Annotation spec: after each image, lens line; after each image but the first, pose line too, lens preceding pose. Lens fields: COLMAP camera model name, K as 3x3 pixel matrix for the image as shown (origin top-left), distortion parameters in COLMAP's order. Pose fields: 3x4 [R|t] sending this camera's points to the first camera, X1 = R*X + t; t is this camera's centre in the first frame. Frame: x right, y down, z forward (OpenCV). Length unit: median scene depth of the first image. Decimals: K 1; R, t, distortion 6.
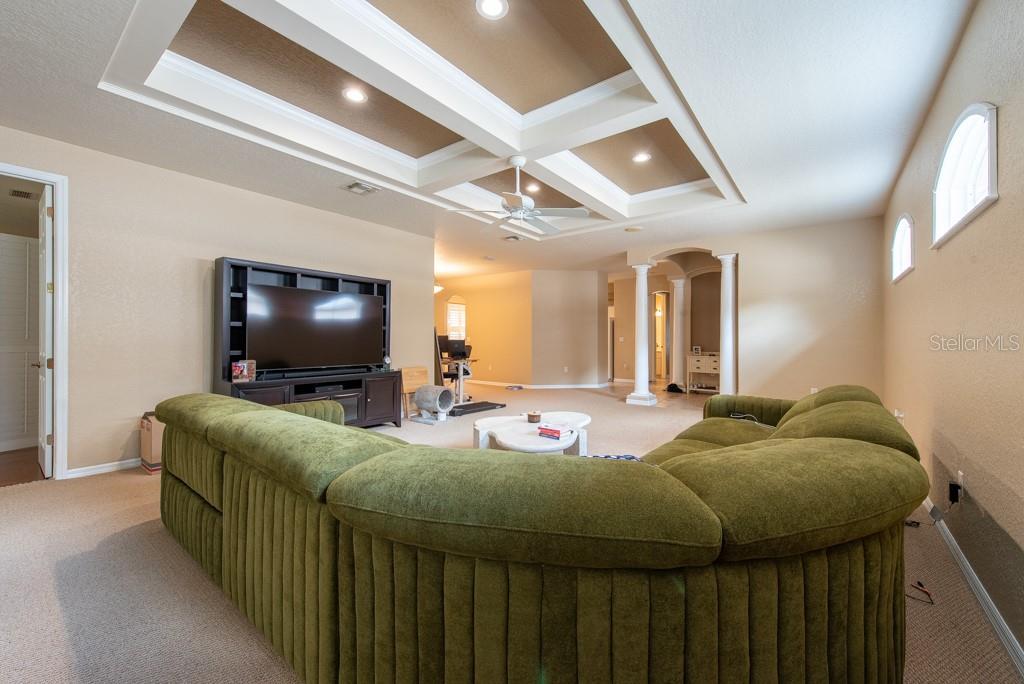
lens RADIAL K [[409.0, 0, 509.7], [0, 409.0, 336.0], [0, 0, 1]] dist [0.014014, -0.002455]
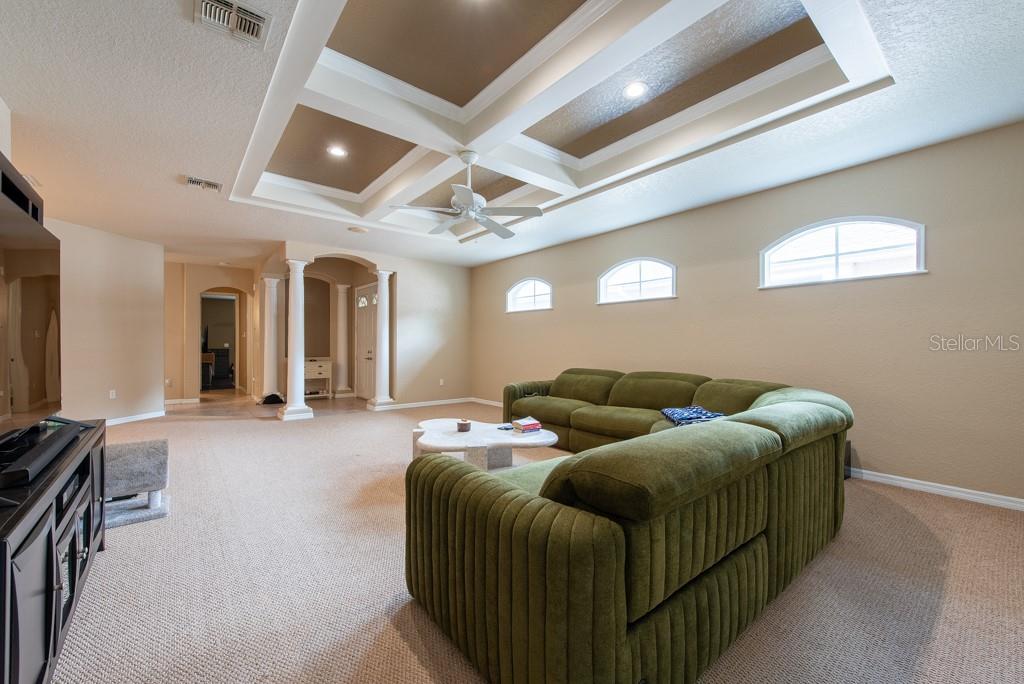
lens RADIAL K [[409.0, 0, 508.8], [0, 409.0, 344.7], [0, 0, 1]] dist [0.014014, -0.002455]
pose [[0.220546, -0.003748, 0.975369, -0.508624], [-0.004930, 0.999976, 0.004957, 0.000536], [-0.975364, -0.005902, 0.220522, 0.409203]]
